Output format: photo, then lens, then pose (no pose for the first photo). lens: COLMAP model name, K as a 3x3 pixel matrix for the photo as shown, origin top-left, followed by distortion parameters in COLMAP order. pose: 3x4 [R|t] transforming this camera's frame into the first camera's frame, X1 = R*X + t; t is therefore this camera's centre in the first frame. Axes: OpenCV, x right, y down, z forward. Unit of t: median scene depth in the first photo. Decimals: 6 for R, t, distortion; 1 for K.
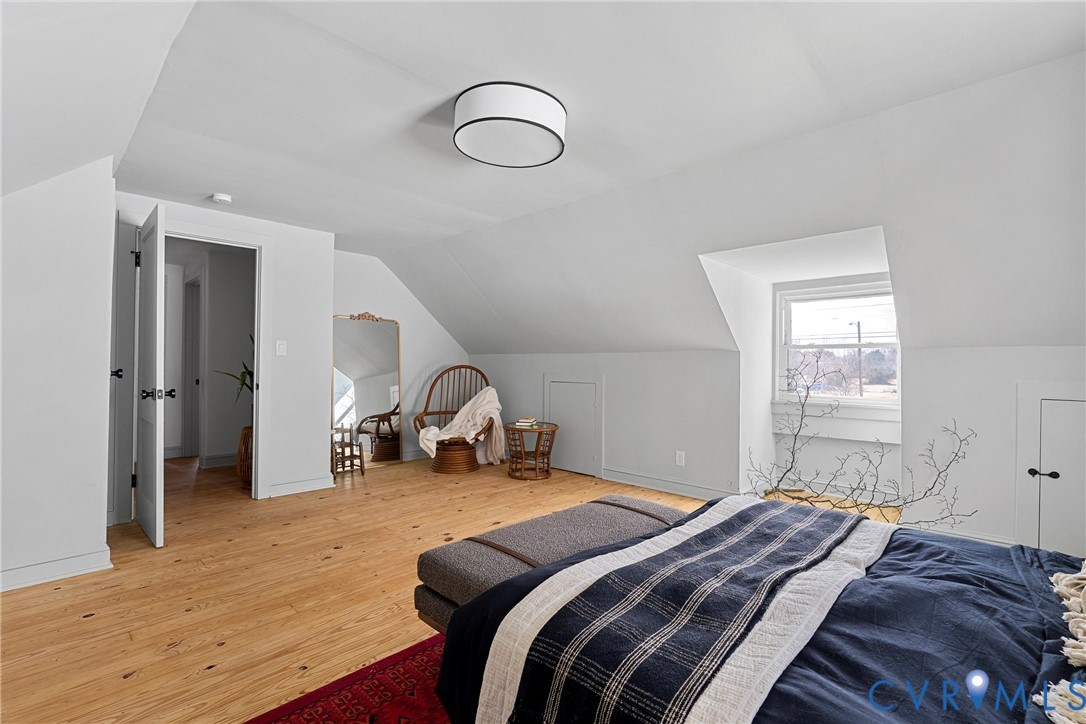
lens RADIAL K [[490.0, 0, 544.5], [0, 490.0, 363.4], [0, 0, 1]] dist [-0.007014, 0.002565]
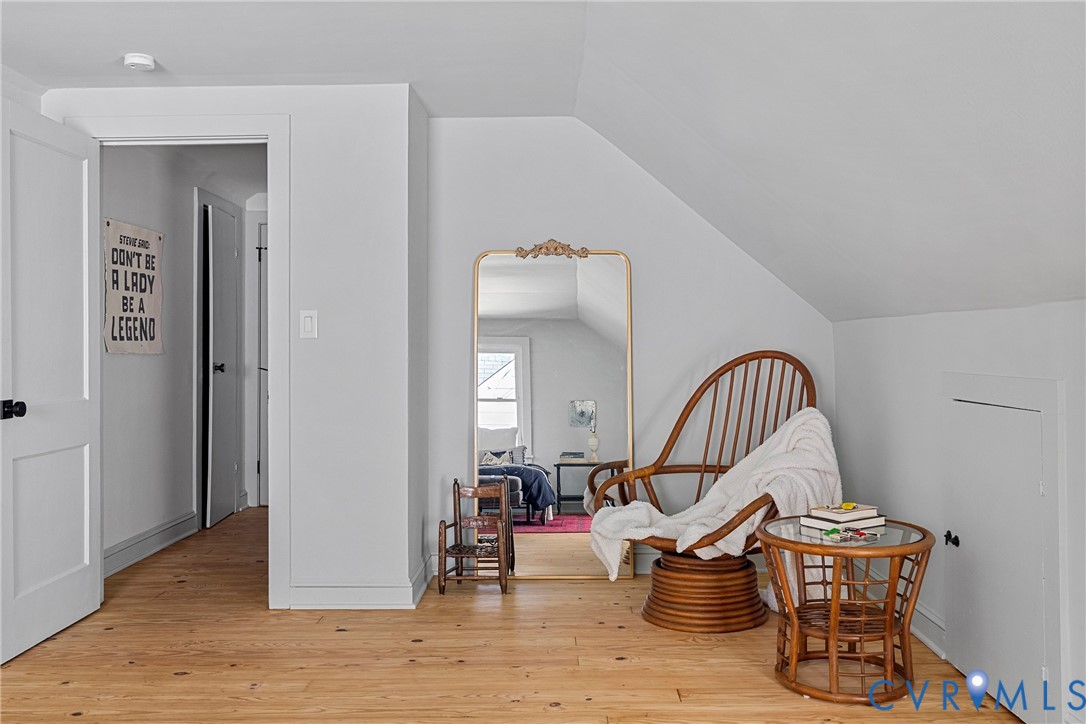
lens RADIAL K [[945.0, 0, 568.5], [0, 945.0, 339.8], [0, 0, 1]] dist [-0.002472, 0.002264]
pose [[0.686964, -0.019033, -0.726442, 0.393688], [0.015288, 0.999814, -0.011737, 0.001131], [0.726530, -0.003043, 0.687128, 0.526258]]
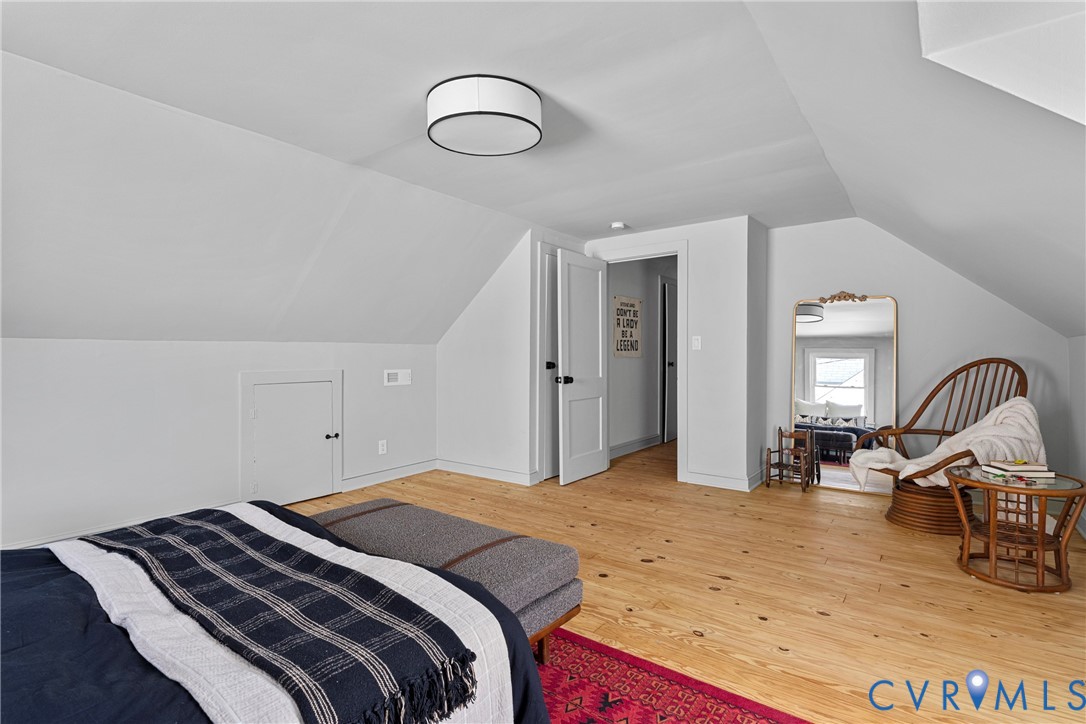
lens RADIAL K [[531.4, 0, 551.0], [0, 531.4, 361.8], [0, 0, 1]] dist [-0.016221, 0.000149]
pose [[0.115722, 0.003636, -0.993275, 0.569651], [0.007525, 0.999961, 0.004537, 0.001387], [0.993253, -0.007999, 0.115690, 0.577591]]
